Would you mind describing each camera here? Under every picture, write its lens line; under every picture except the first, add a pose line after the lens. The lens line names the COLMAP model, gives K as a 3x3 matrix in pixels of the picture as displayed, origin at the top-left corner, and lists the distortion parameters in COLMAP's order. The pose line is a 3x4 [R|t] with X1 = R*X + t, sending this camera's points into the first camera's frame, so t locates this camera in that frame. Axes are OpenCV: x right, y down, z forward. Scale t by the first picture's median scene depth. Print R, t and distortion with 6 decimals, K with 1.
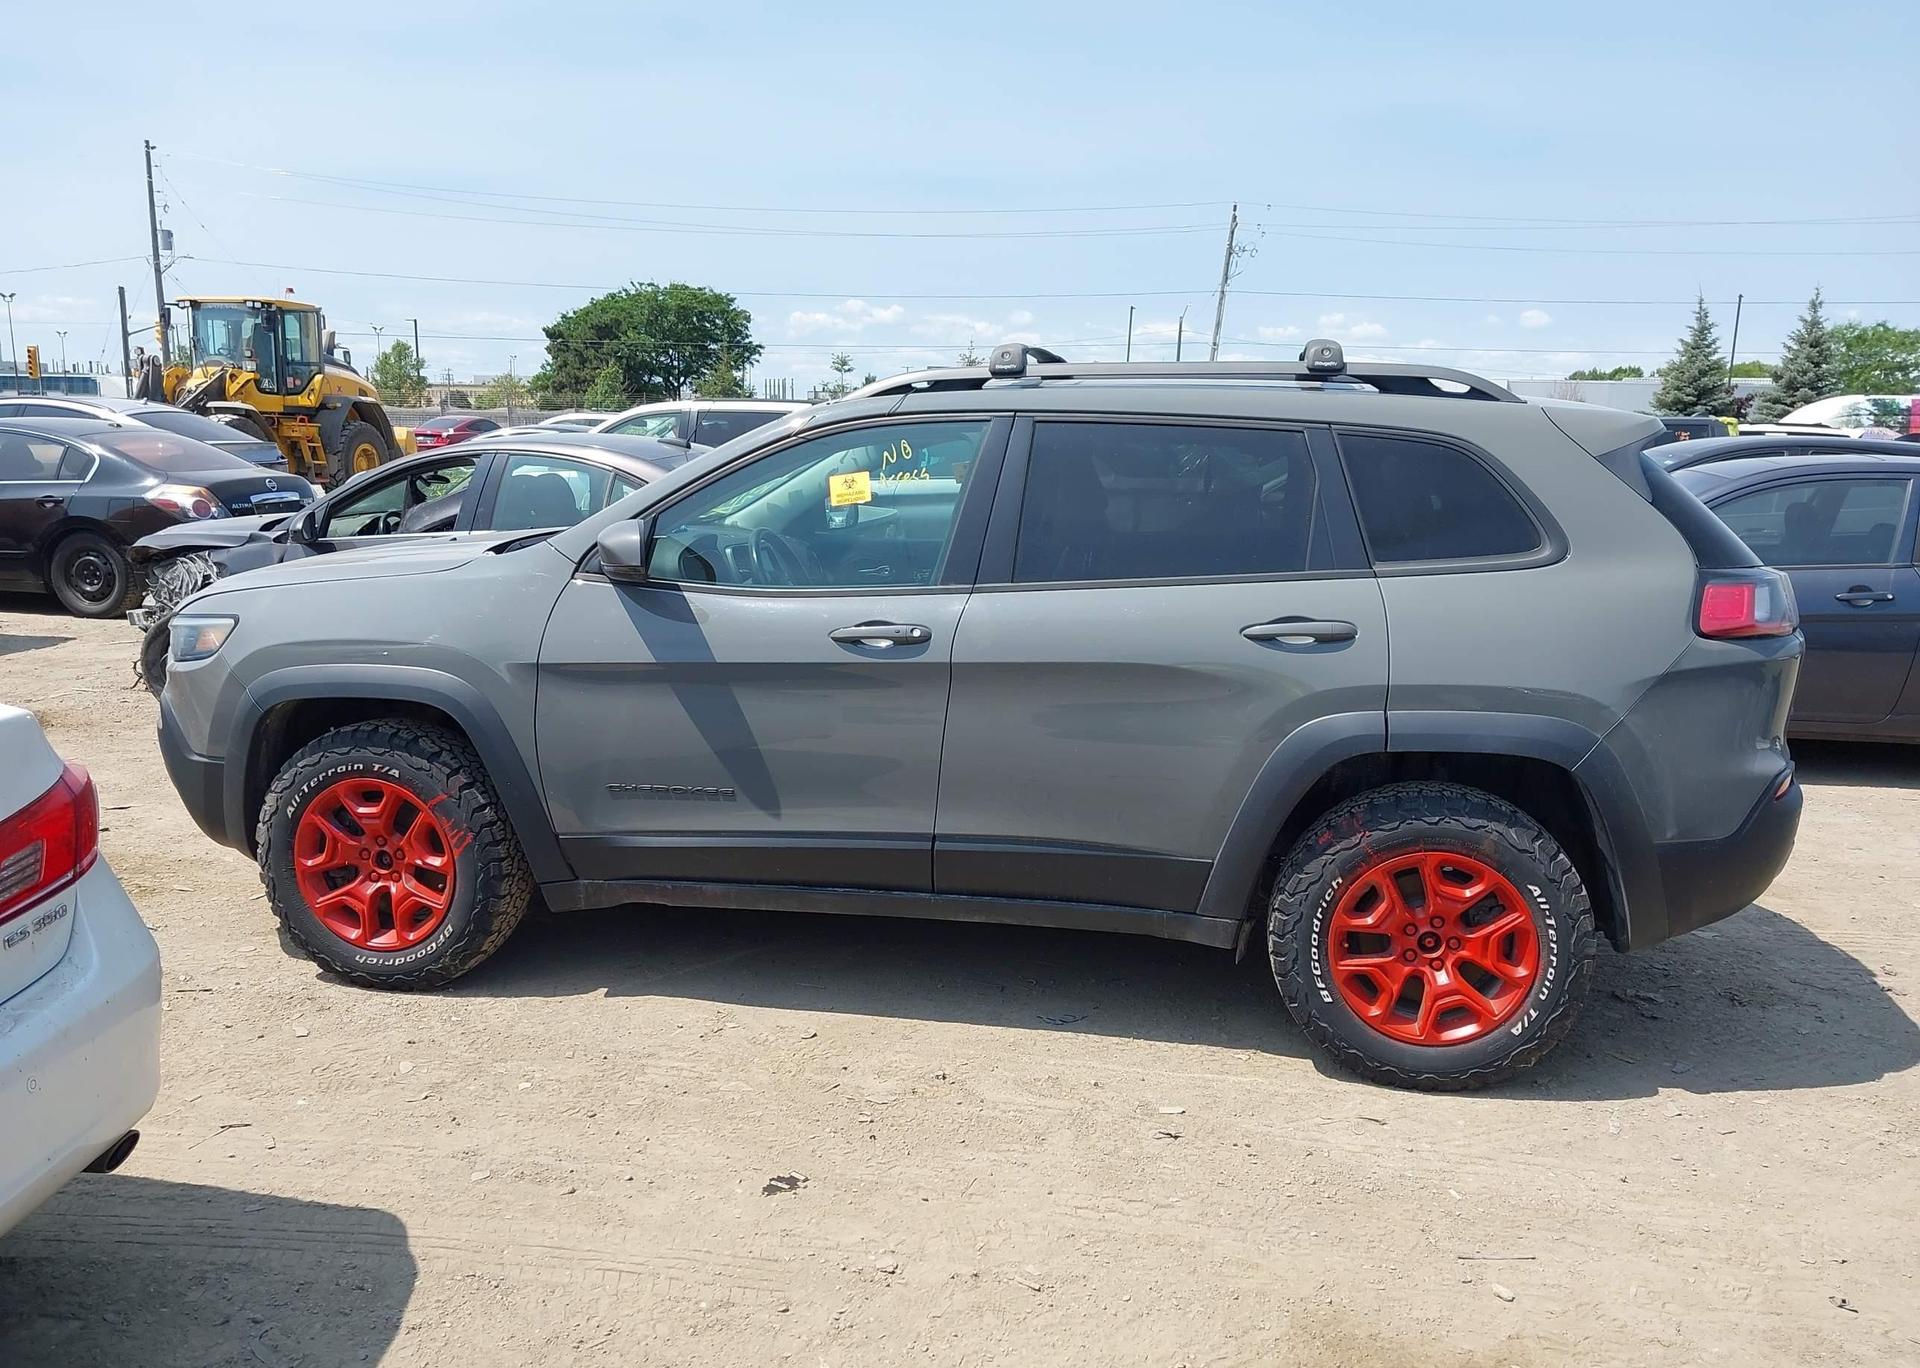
lens RADIAL K [[1514.2, 0, 951.7], [0, 1514.2, 678.7], [0, 0, 1]] dist [0.008853, -0.009939]
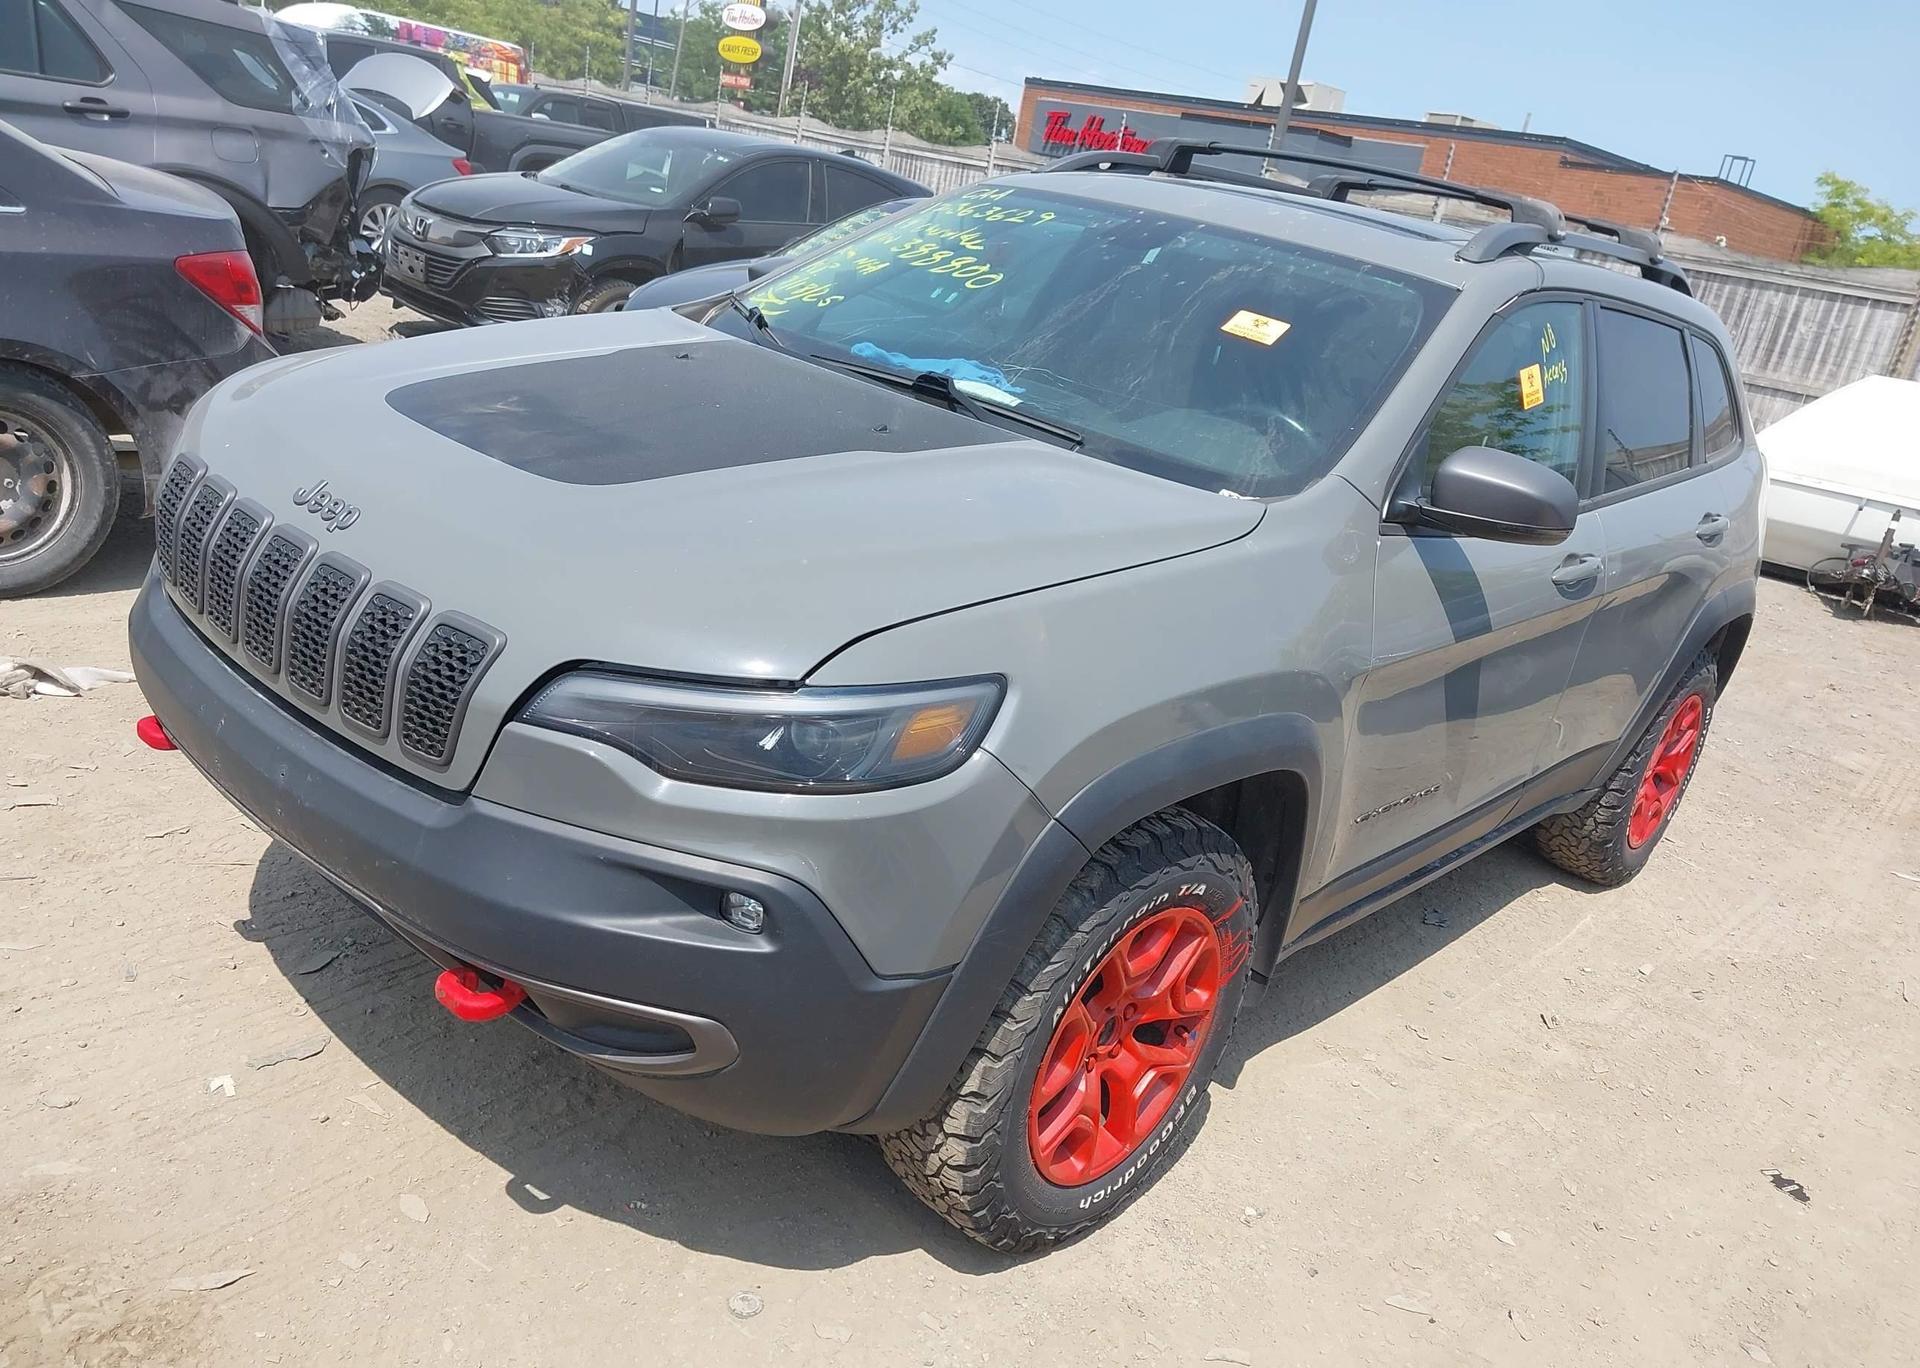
lens RADIAL K [[1514.2, 0, 951.7], [0, 1514.2, 678.7], [0, 0, 1]] dist [0.008853, -0.009939]
pose [[0.516895, -0.194962, 0.833552, -0.939750], [-0.034274, 0.968227, 0.247715, -0.167472], [-0.855362, -0.156612, 0.493789, 0.851202]]
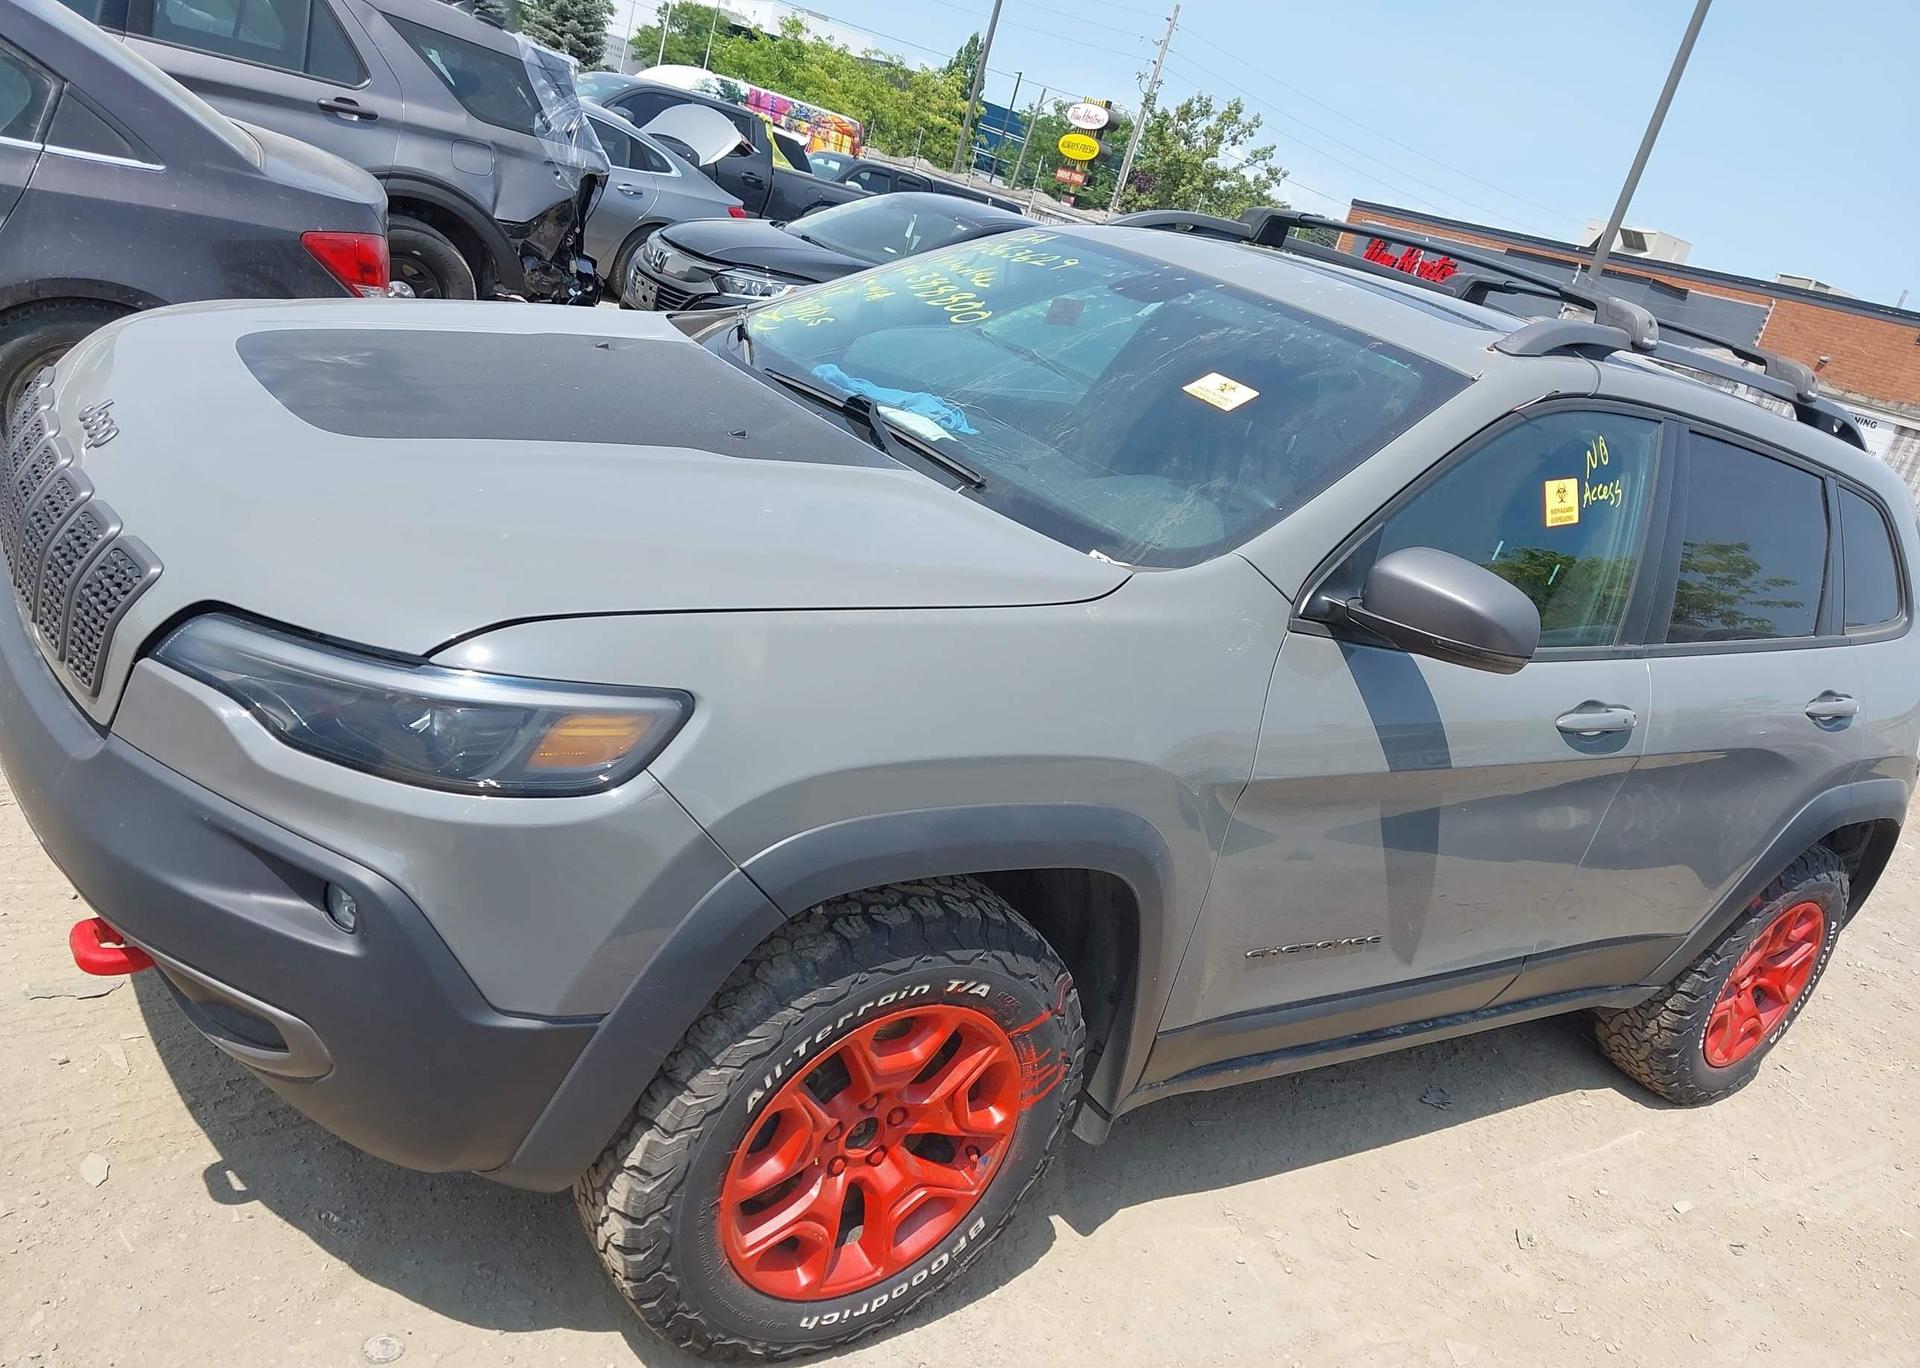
lens RADIAL K [[1504.4, 0, 960.0], [0, 1504.4, 684.0], [0, 0, 1]] dist [0.026972, -0.035463]
pose [[0.667923, -0.058220, 0.741950, -0.787823], [-0.147676, 0.966744, 0.208802, -0.152196], [-0.729432, -0.249031, 0.637113, 0.745379]]
